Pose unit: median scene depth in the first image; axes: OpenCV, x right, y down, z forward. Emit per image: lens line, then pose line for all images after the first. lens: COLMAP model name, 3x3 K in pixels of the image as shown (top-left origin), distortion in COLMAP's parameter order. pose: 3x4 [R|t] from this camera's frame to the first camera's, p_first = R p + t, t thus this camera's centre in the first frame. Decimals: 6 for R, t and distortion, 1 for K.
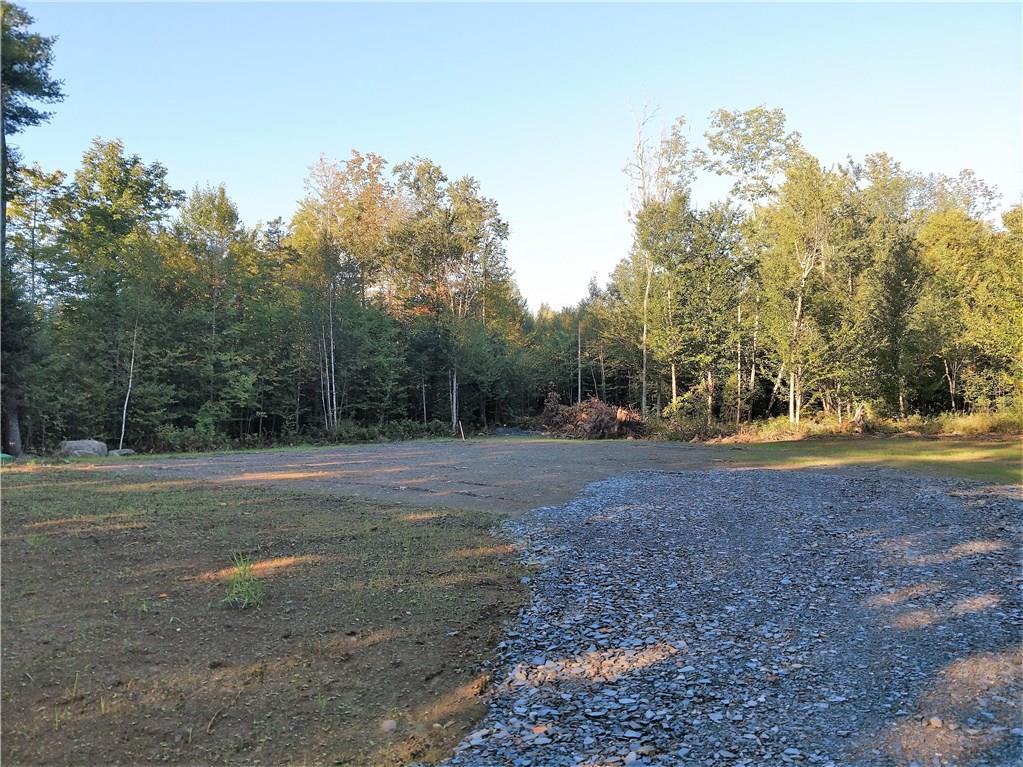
lens RADIAL K [[780.1, 0, 510.6], [0, 780.1, 401.3], [0, 0, 1]] dist [0.051416, -0.090458]
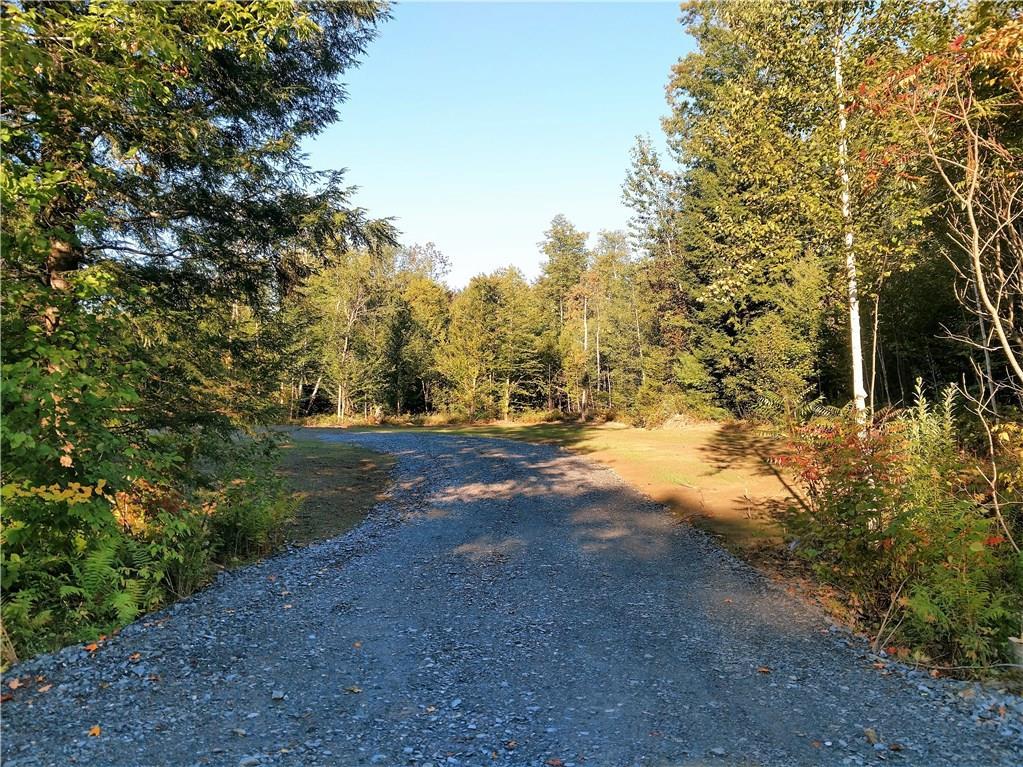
lens RADIAL K [[780.1, 0, 510.6], [0, 780.1, 401.3], [0, 0, 1]] dist [0.051416, -0.090458]
pose [[0.797091, 0.022505, 0.603440, -0.243369], [-0.020396, 0.999738, -0.010343, 0.002883], [-0.603515, -0.004064, 0.797341, -0.347433]]
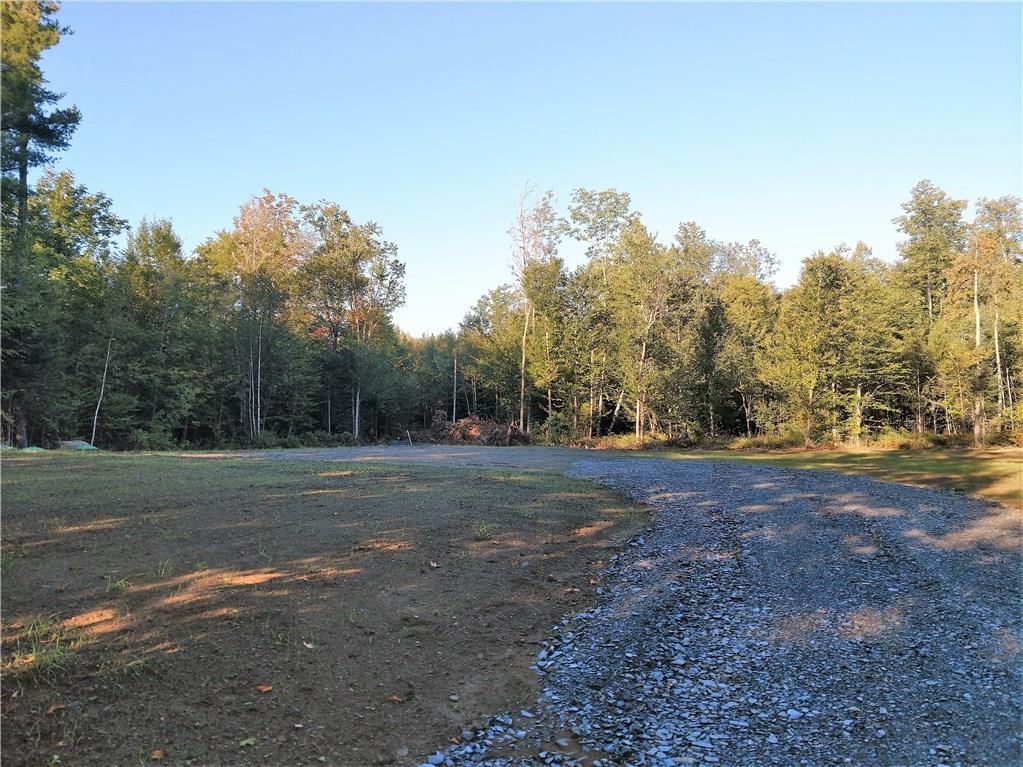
lens RADIAL K [[775.6, 0, 515.2], [0, 775.6, 369.4], [0, 0, 1]] dist [0.238480, -0.544531]
pose [[0.970825, 0.038818, 0.236627, -0.122848], [-0.023194, 0.997384, -0.068461, 0.005662], [-0.238665, 0.060975, 0.969186, -0.179067]]
